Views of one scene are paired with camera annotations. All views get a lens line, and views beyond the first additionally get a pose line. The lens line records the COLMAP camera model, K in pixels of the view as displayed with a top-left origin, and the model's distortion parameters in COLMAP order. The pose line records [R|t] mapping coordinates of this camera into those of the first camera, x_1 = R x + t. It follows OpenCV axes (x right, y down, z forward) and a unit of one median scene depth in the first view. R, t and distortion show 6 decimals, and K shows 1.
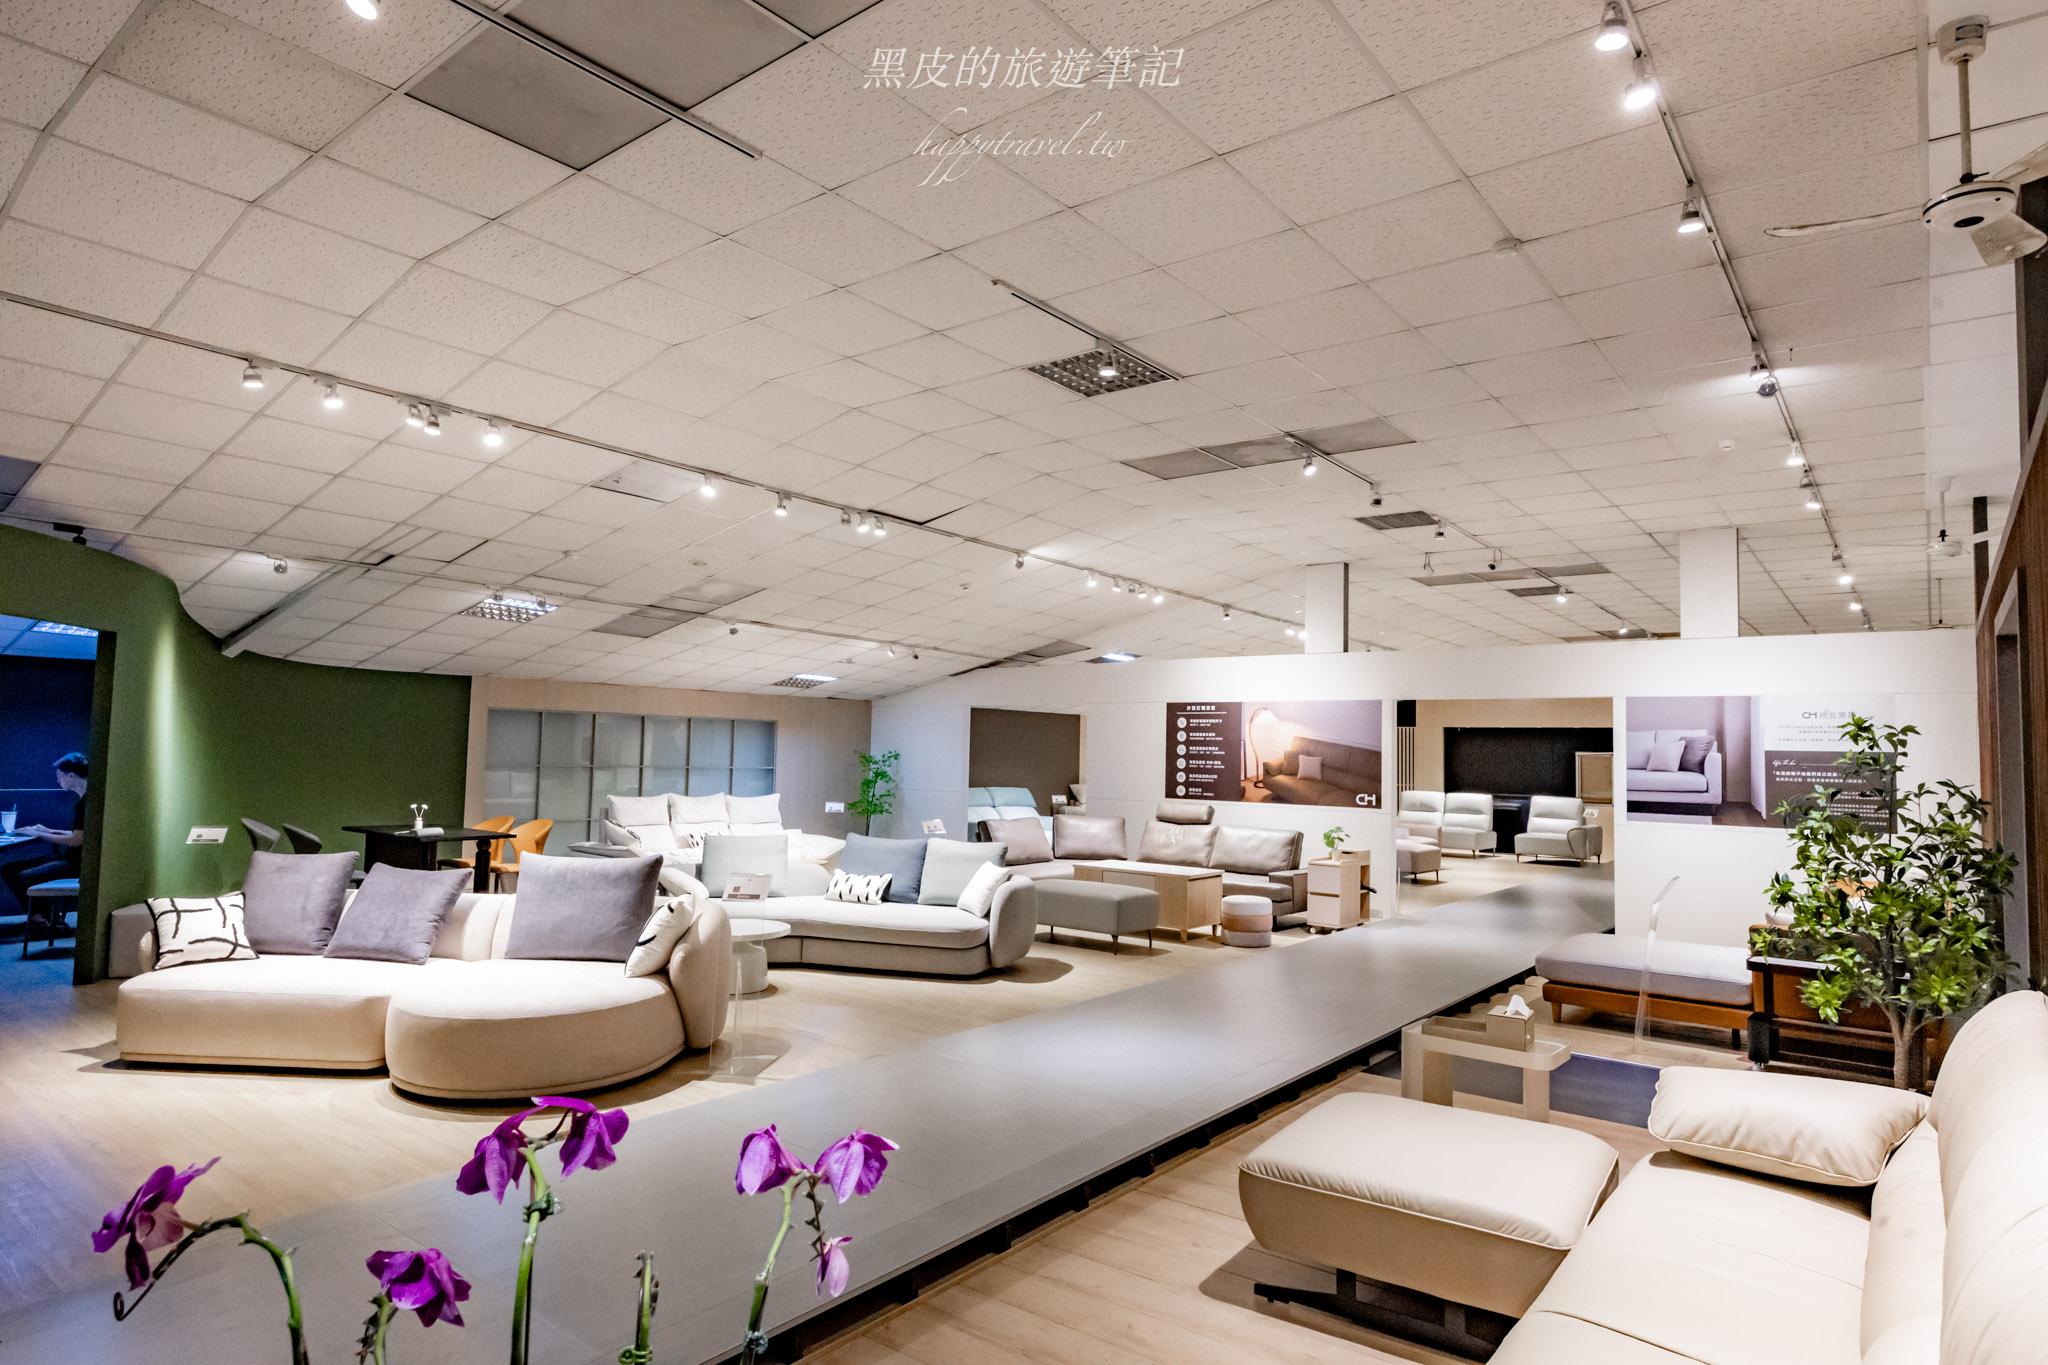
lens RADIAL K [[1136.9, 0, 1026.3], [0, 1136.9, 685.0], [0, 0, 1]] dist [-0.002001, -0.002572]
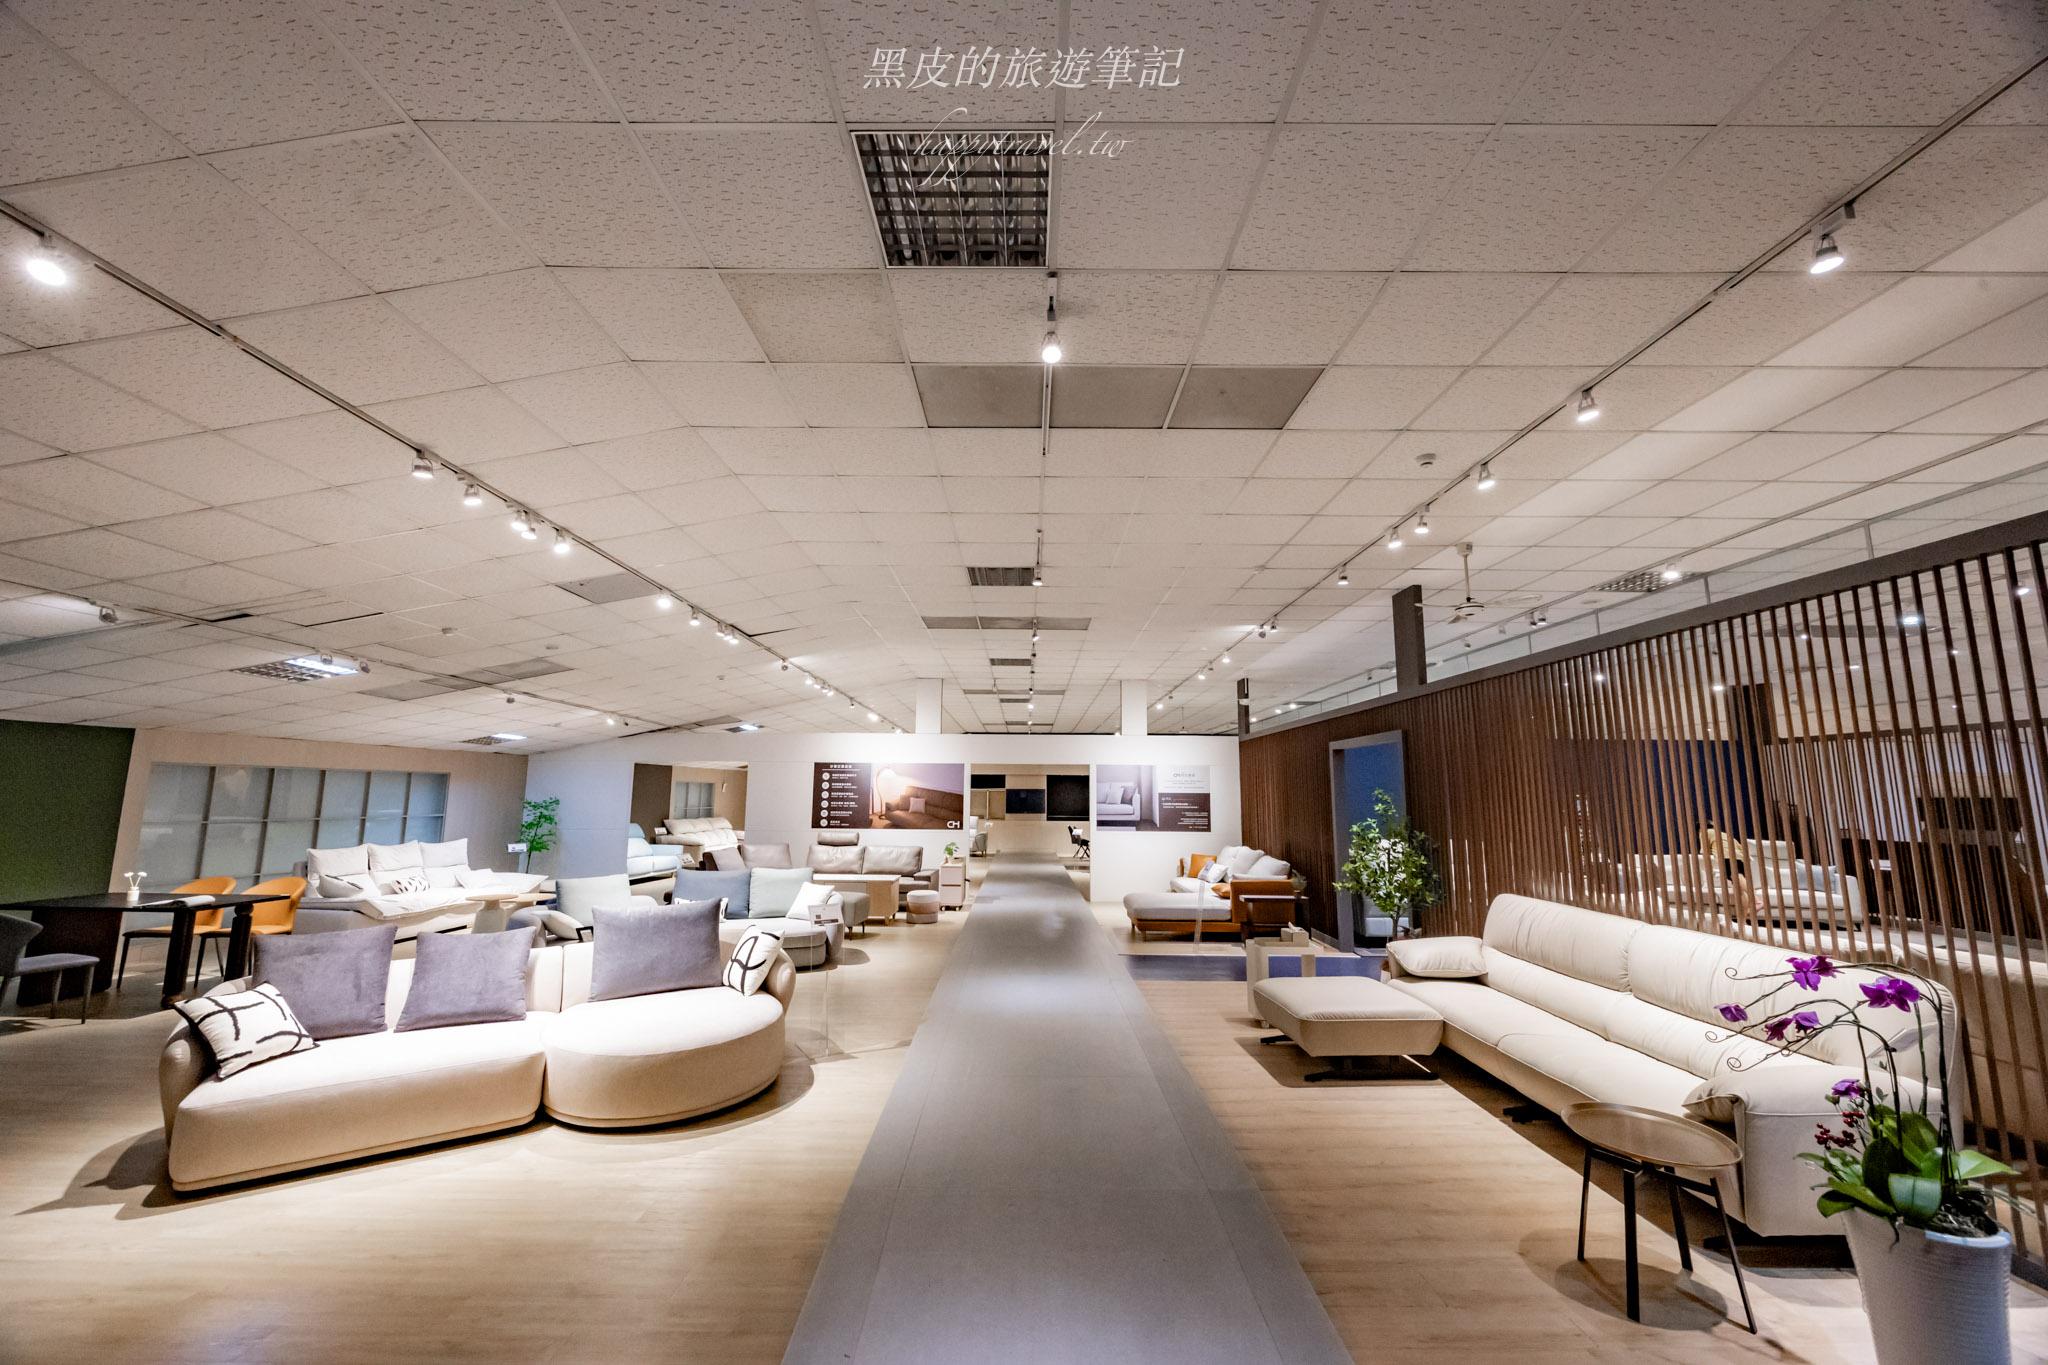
lens RADIAL K [[780.2, 0, 1012.6], [0, 780.2, 684.7], [0, 0, 1]] dist [-0.001547, 0.000603]
pose [[0.788836, 0.069442, 0.610668, -0.317983], [-0.028623, 0.996669, -0.076362, -0.015719], [-0.613937, 0.042758, 0.788196, 0.051350]]
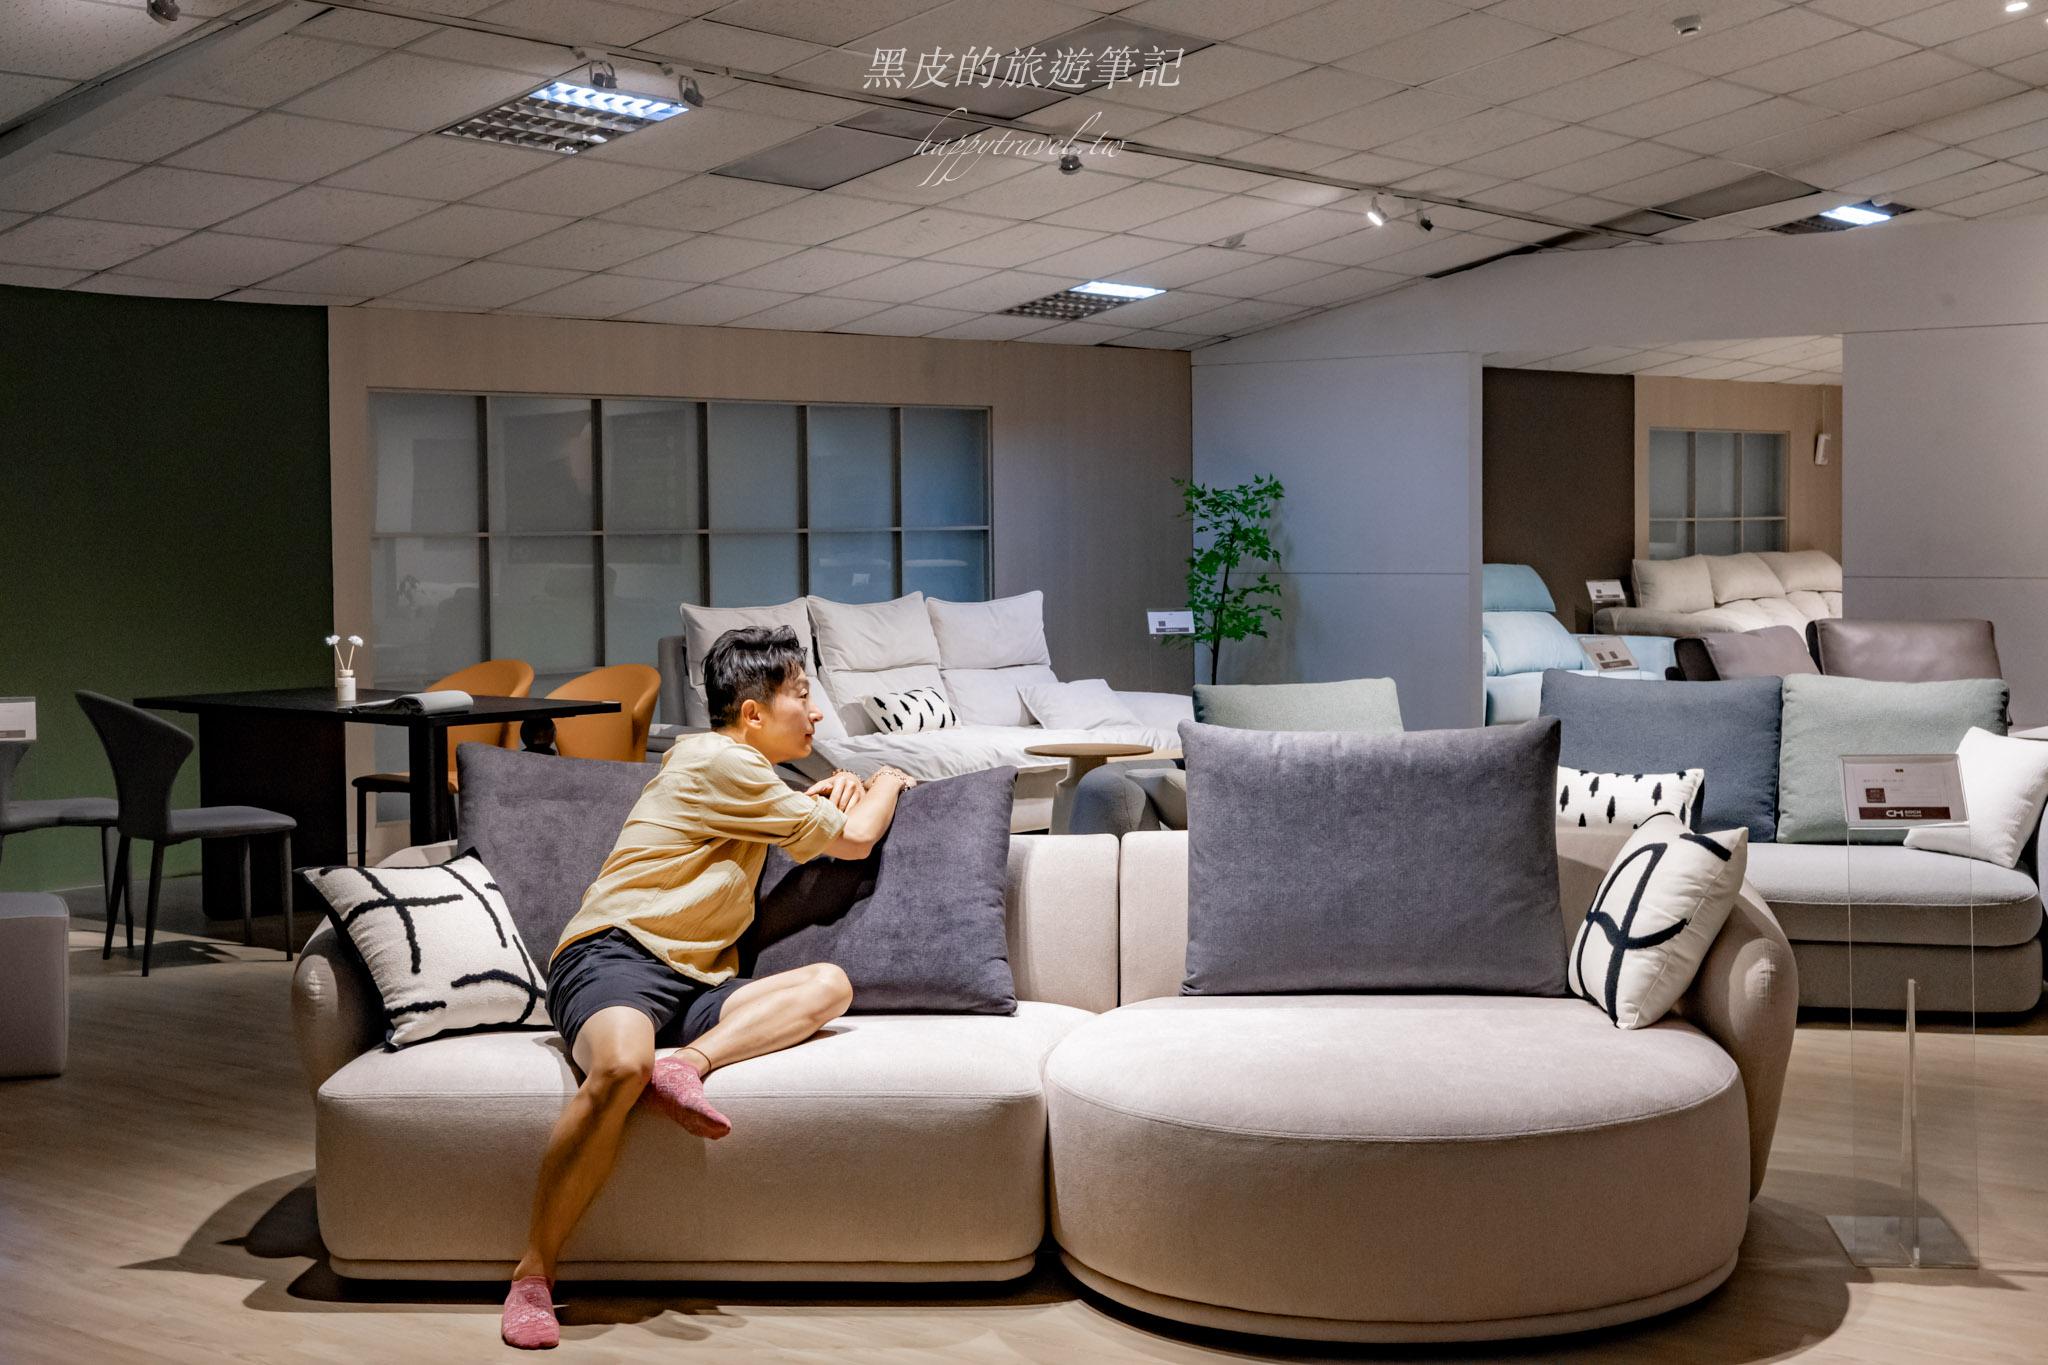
lens RADIAL K [[2852.6, 0, 1034.9], [0, 2852.6, 638.0], [0, 0, 1]] dist [0.021656, 0.000000]
pose [[0.999534, -0.030381, 0.003118, -0.259072], [0.029873, 0.993806, 0.107038, 0.007503], [-0.006351, -0.106895, 0.994250, 0.024436]]
